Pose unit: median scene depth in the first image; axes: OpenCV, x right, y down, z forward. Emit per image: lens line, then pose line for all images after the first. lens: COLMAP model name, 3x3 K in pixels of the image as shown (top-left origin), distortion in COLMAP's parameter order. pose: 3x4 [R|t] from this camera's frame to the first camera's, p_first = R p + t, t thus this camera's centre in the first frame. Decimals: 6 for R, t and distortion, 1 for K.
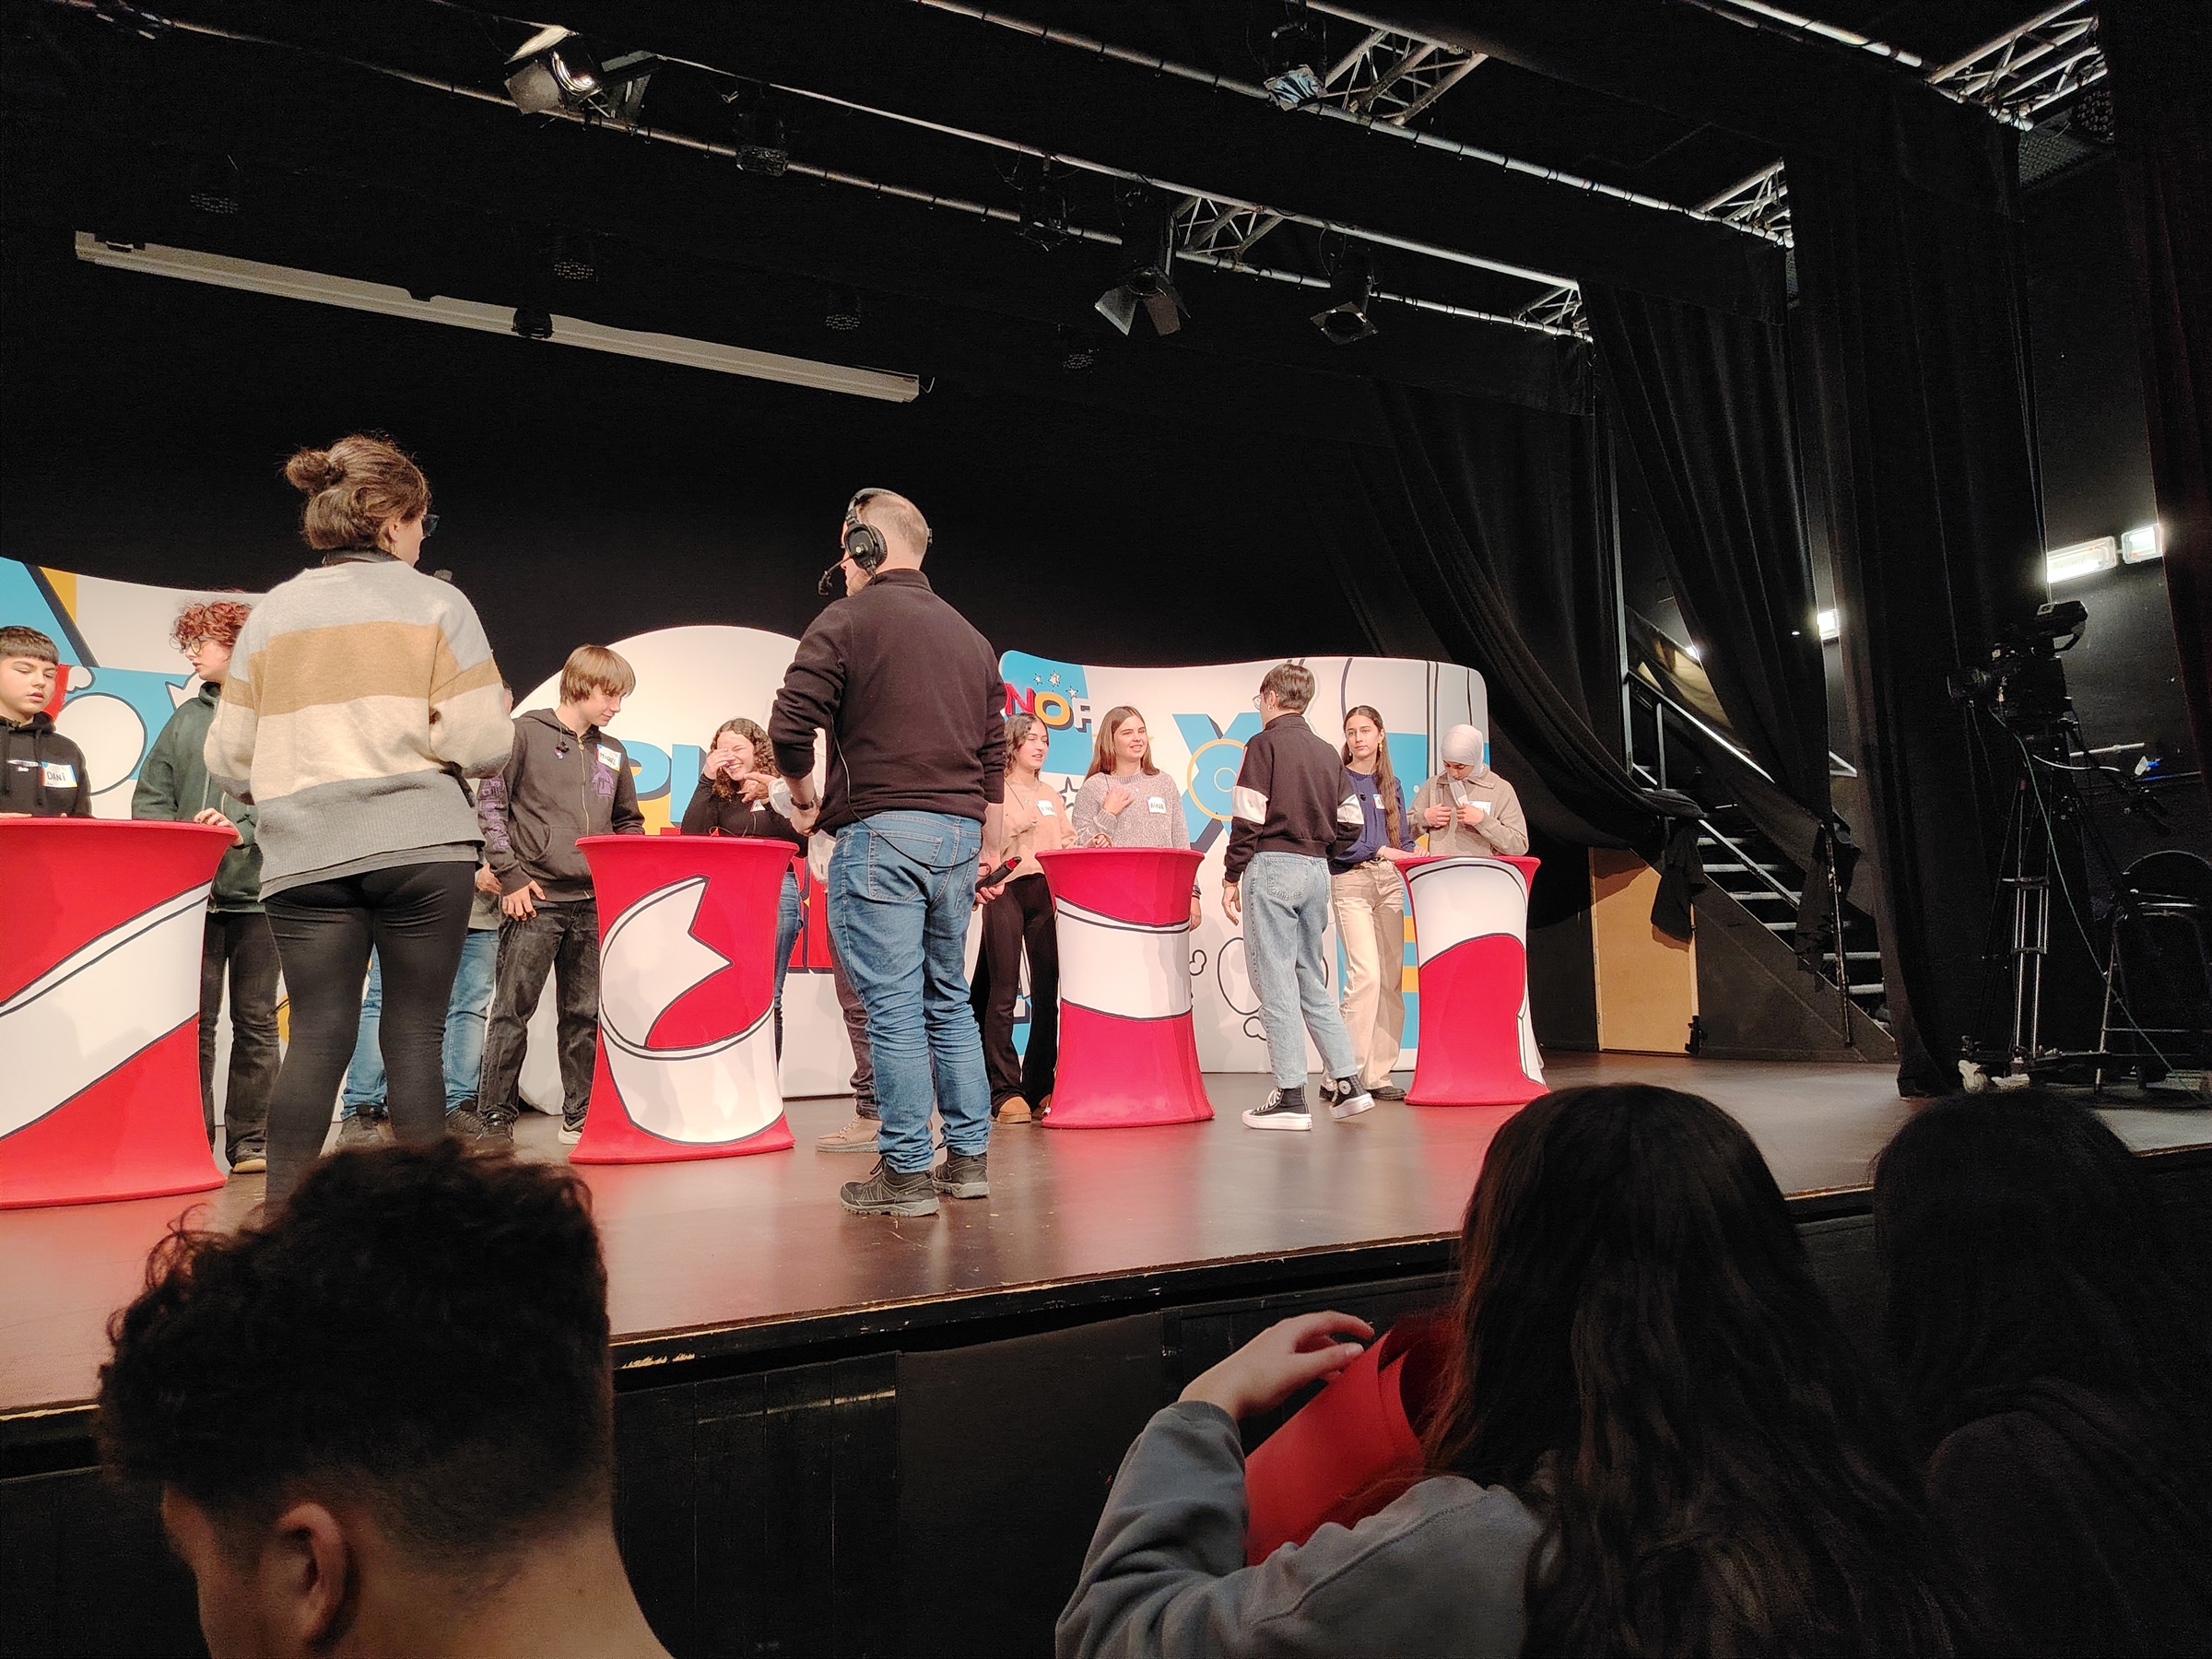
lens RADIAL K [[1561.8, 0, 1129.9], [0, 1561.8, 820.2], [0, 0, 1]] dist [0.076486, -0.080491]
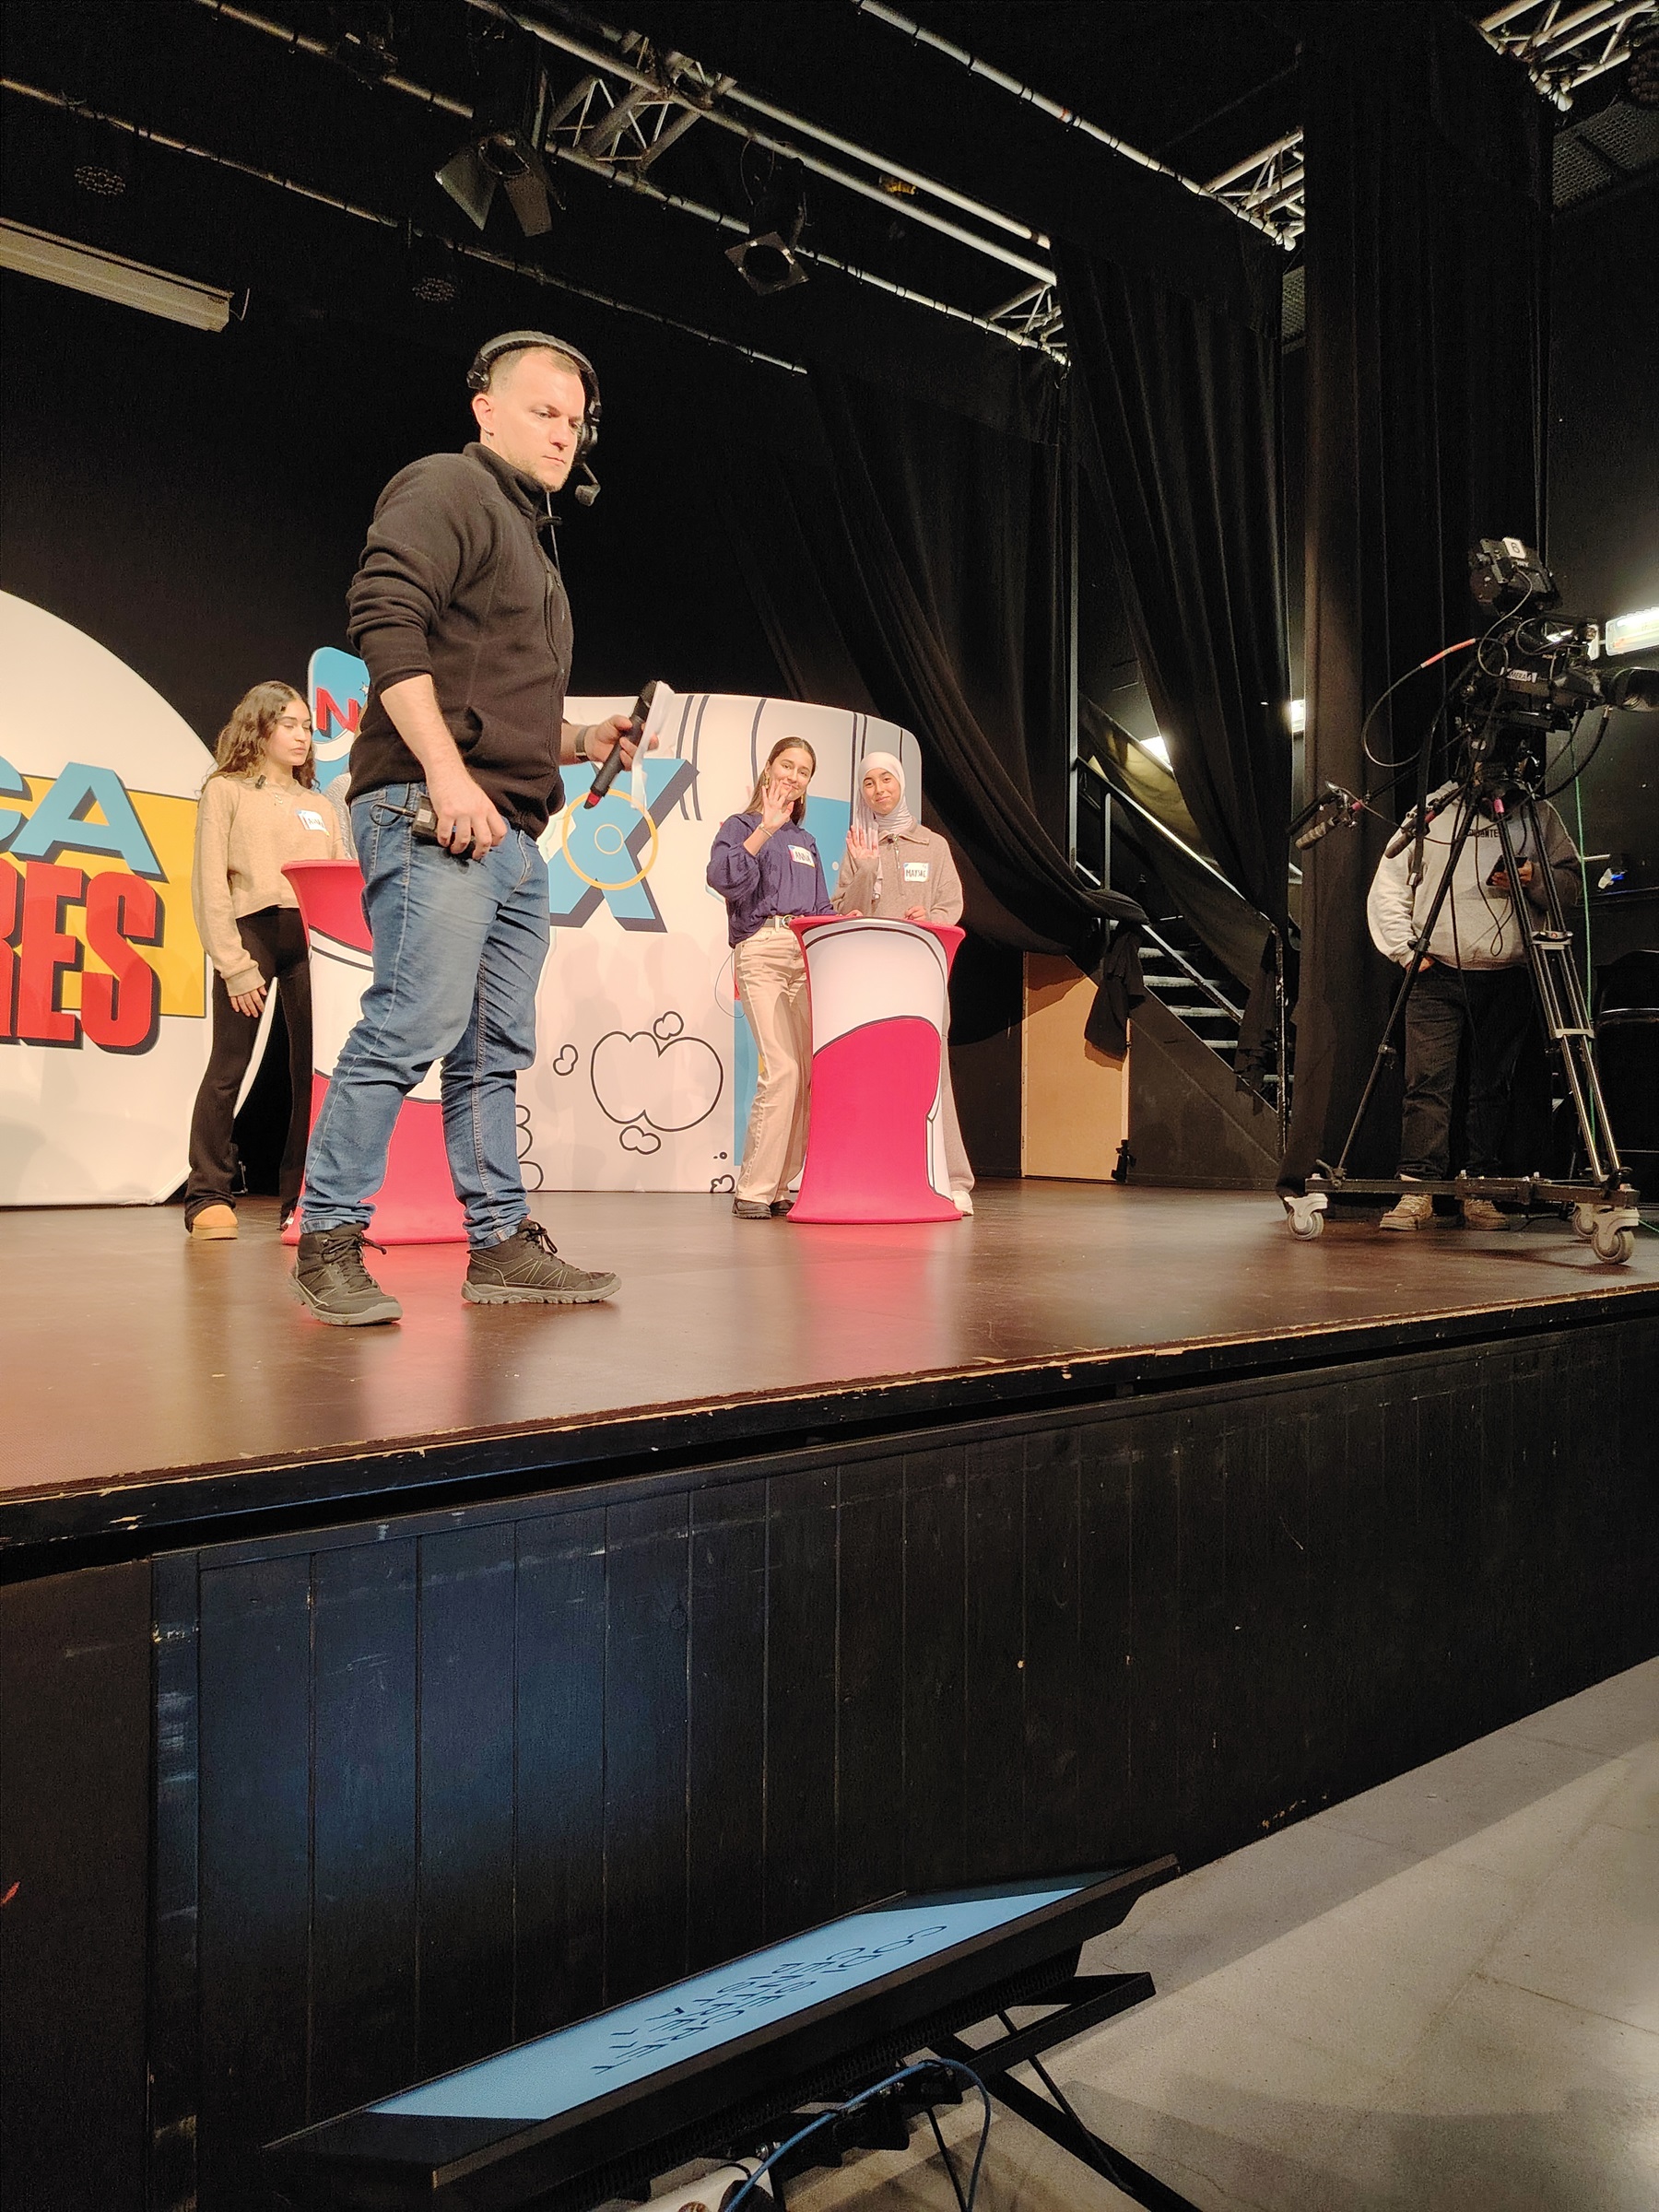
lens RADIAL K [[1561.8, 0, 829.5], [0, 1561.8, 1106.0], [0, 0, 1]] dist [0.076486, -0.080491]
pose [[0.986203, 0.031014, 0.162611, 0.046010], [-0.046044, 0.994923, 0.089487, 0.033899], [-0.159010, -0.095739, 0.982624, 0.150511]]
